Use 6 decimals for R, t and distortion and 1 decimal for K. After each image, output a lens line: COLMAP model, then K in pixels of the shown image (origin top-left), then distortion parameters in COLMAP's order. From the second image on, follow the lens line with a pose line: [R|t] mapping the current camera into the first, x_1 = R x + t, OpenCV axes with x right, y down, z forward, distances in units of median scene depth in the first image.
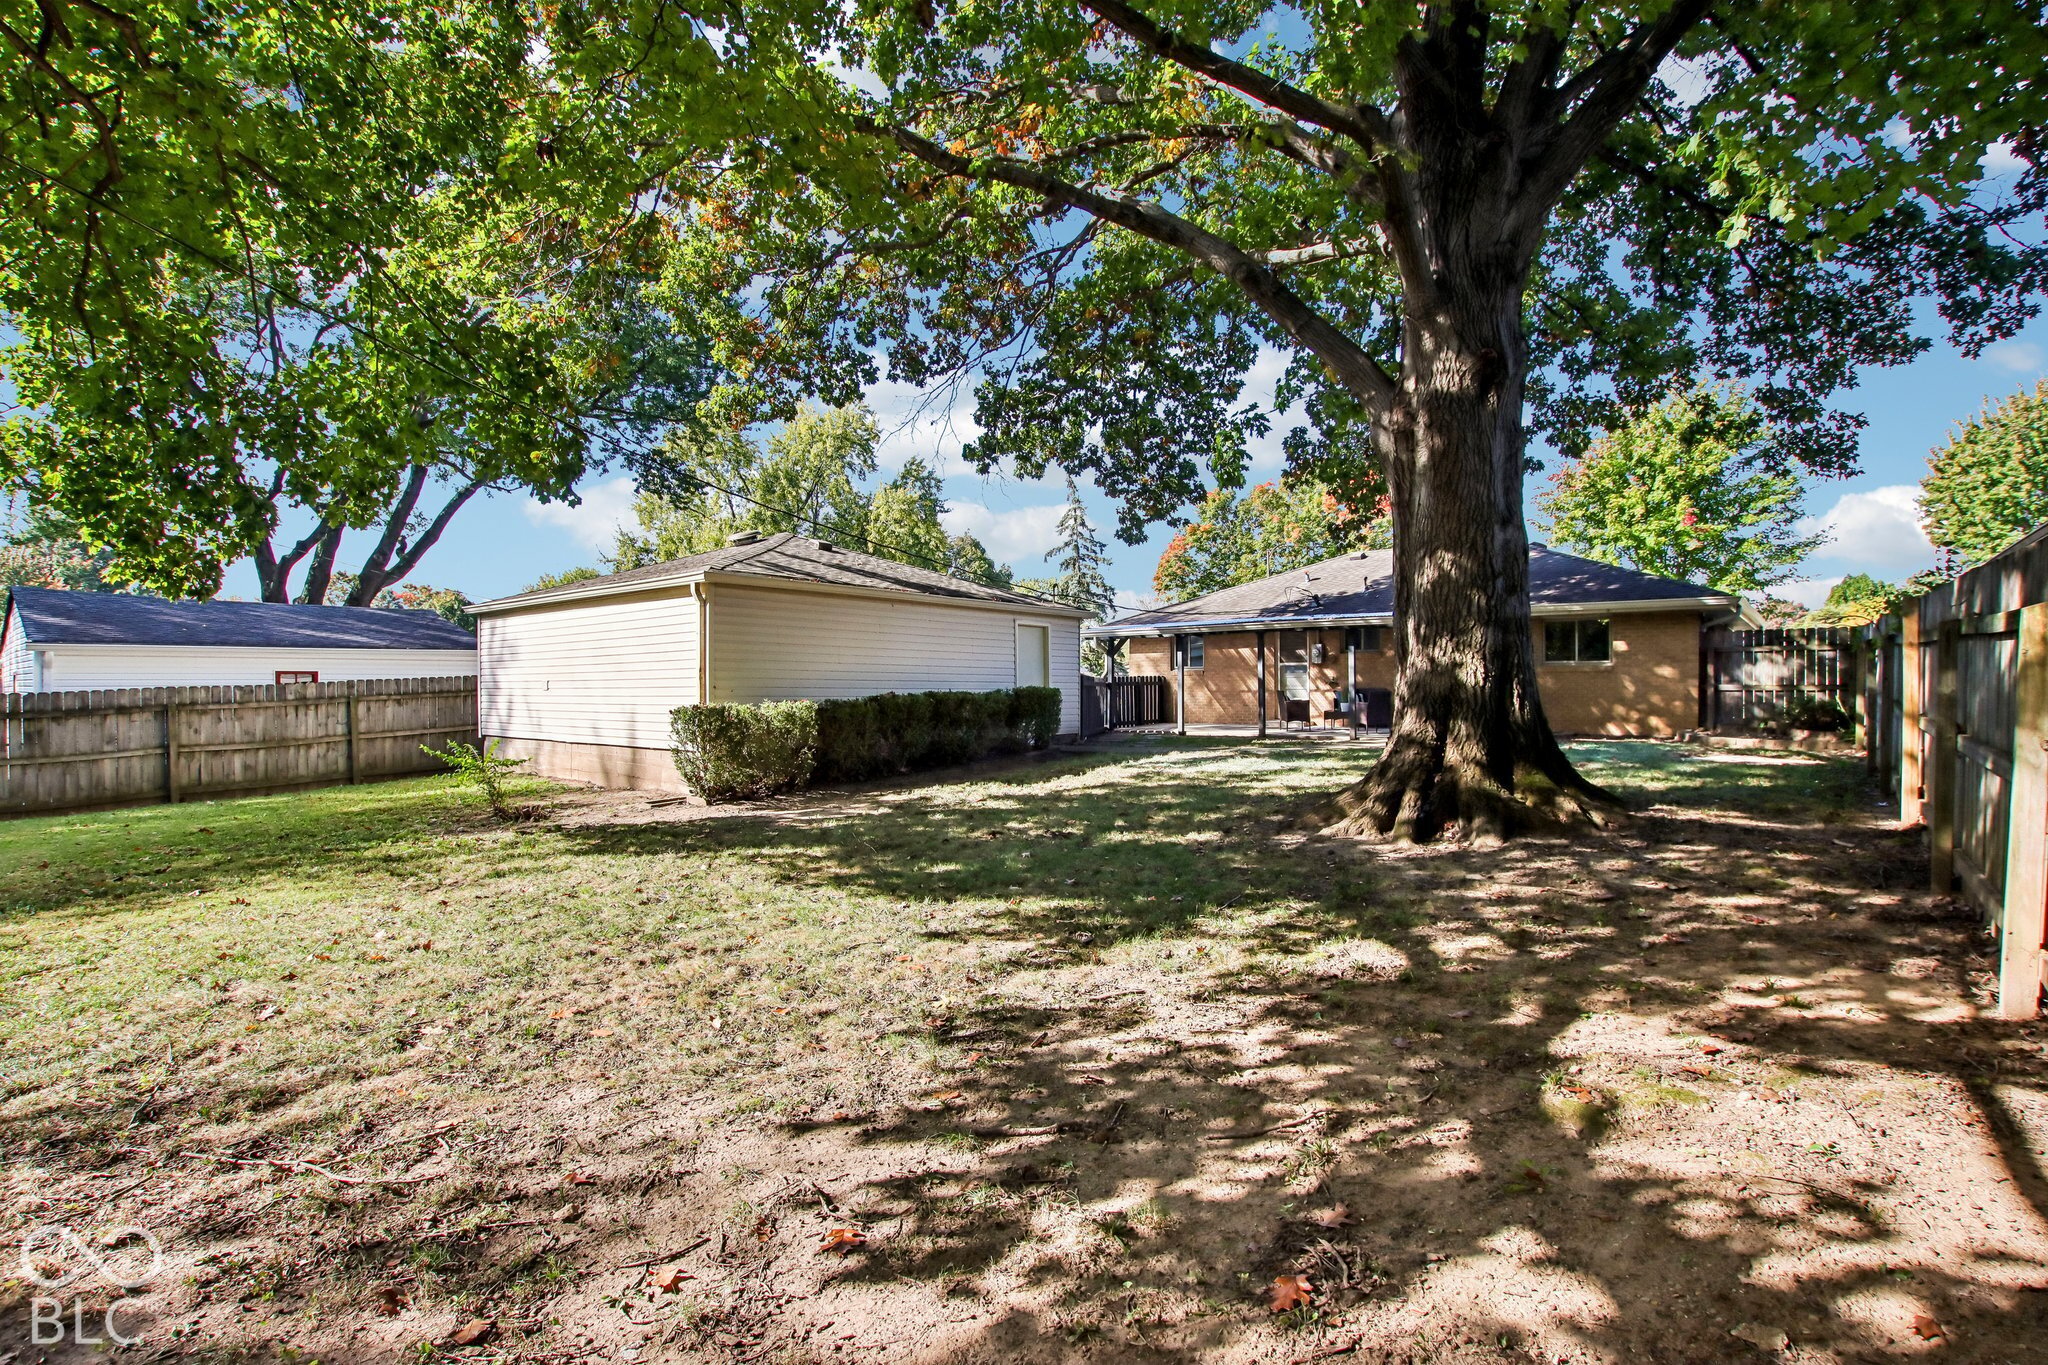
lens RADIAL K [[949.0, 0, 1023.1], [0, 949.0, 675.3], [0, 0, 1]] dist [-0.033587, 0.001994]
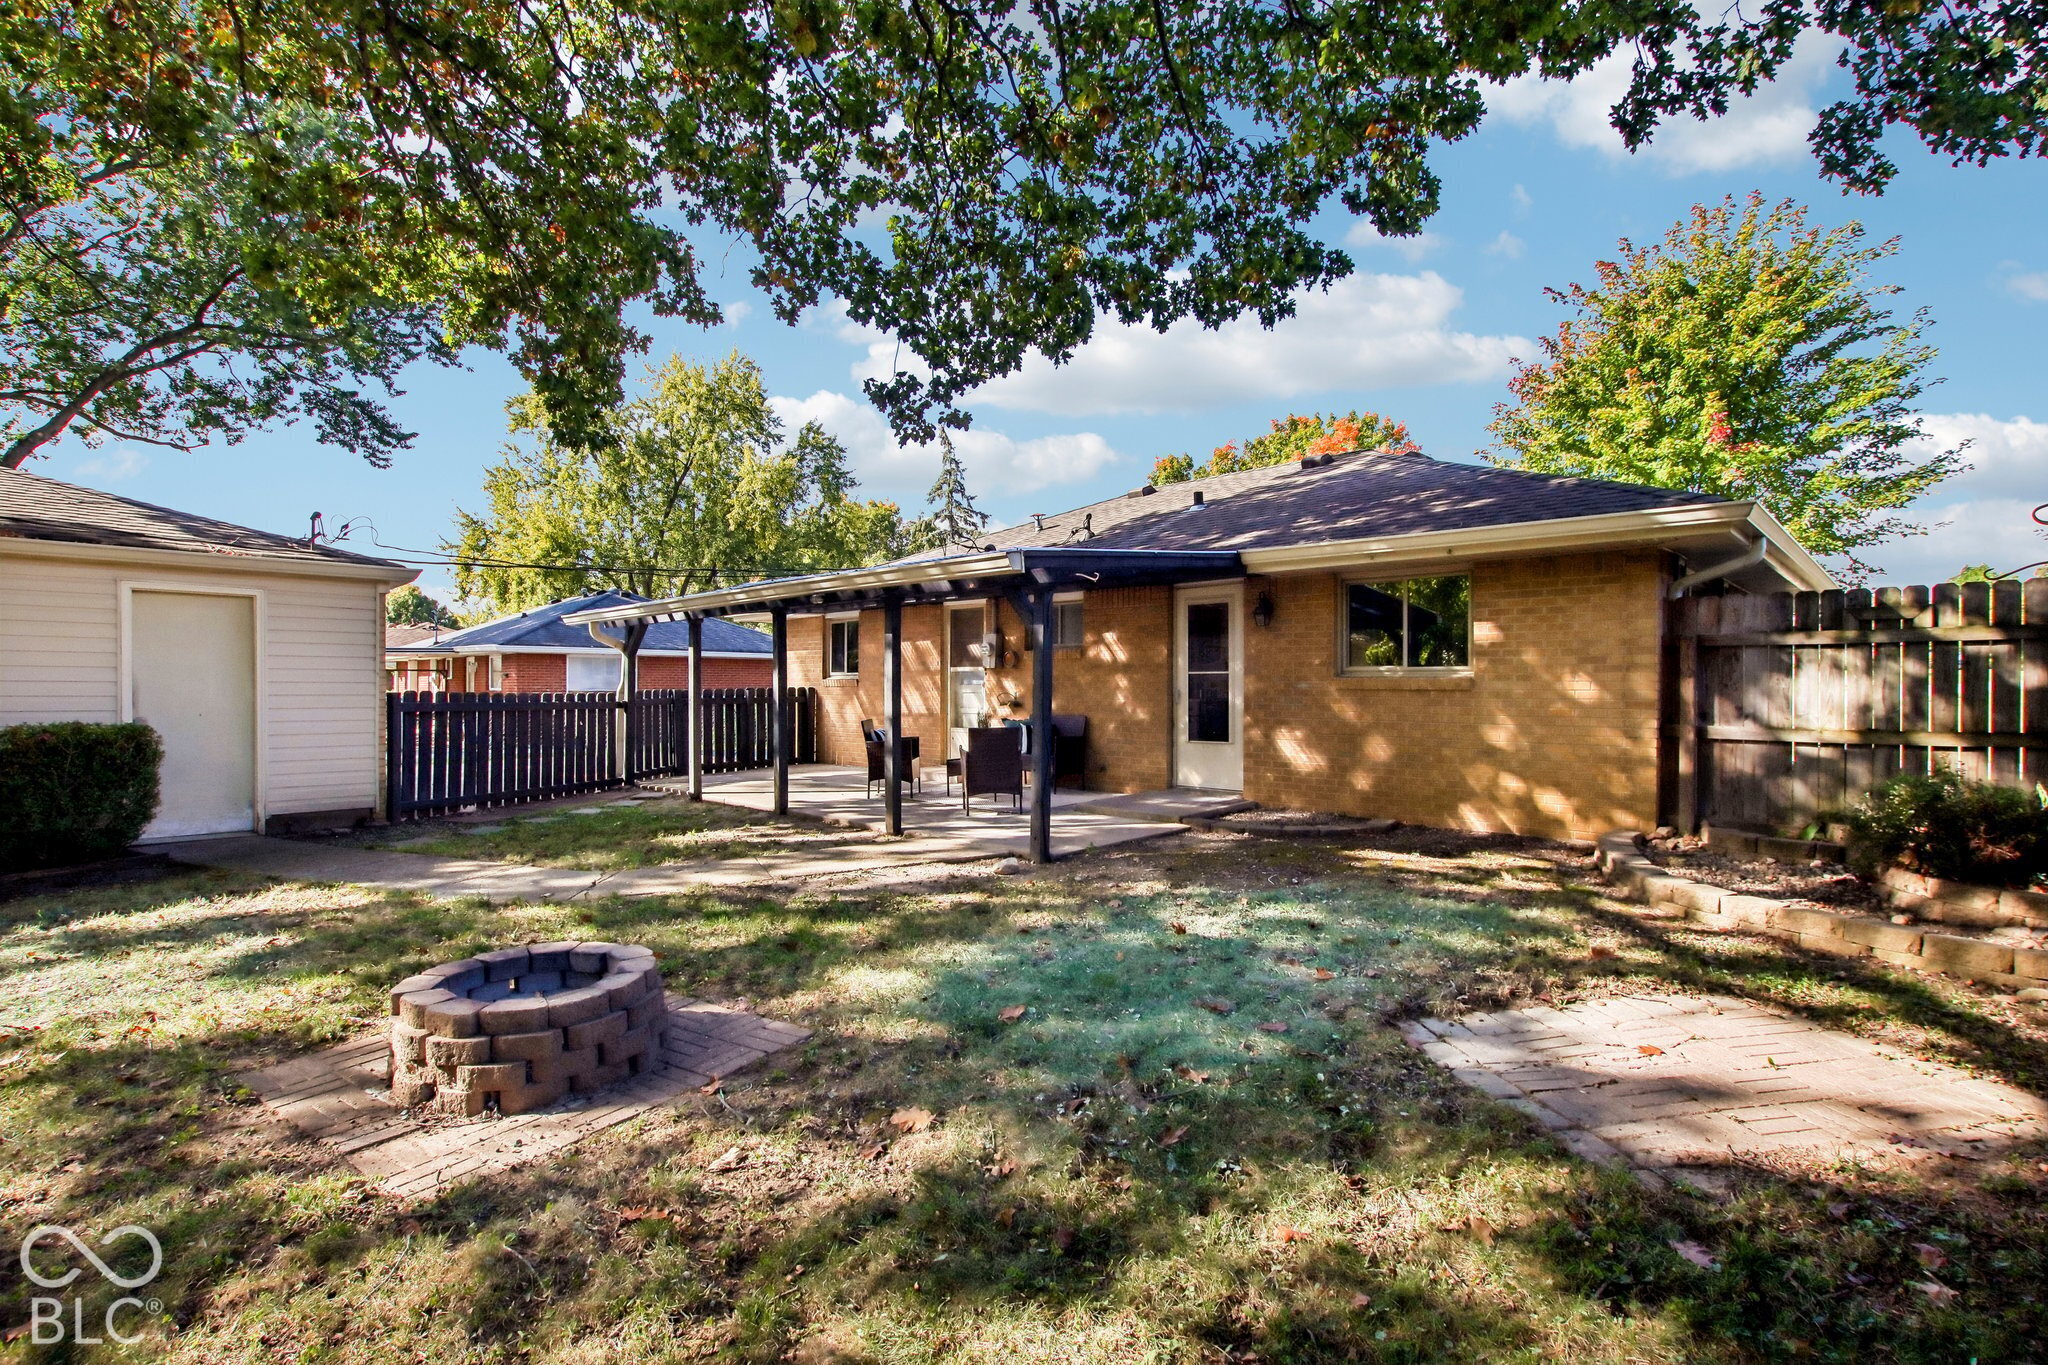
lens RADIAL K [[949.0, 0, 1025.6], [0, 949.0, 688.6], [0, 0, 1]] dist [-0.033587, 0.001994]
pose [[0.997953, 0.004238, -0.063817, 0.360034], [-0.003400, 0.999907, 0.013236, -0.007980], [0.063867, -0.012992, 0.997874, 0.433713]]
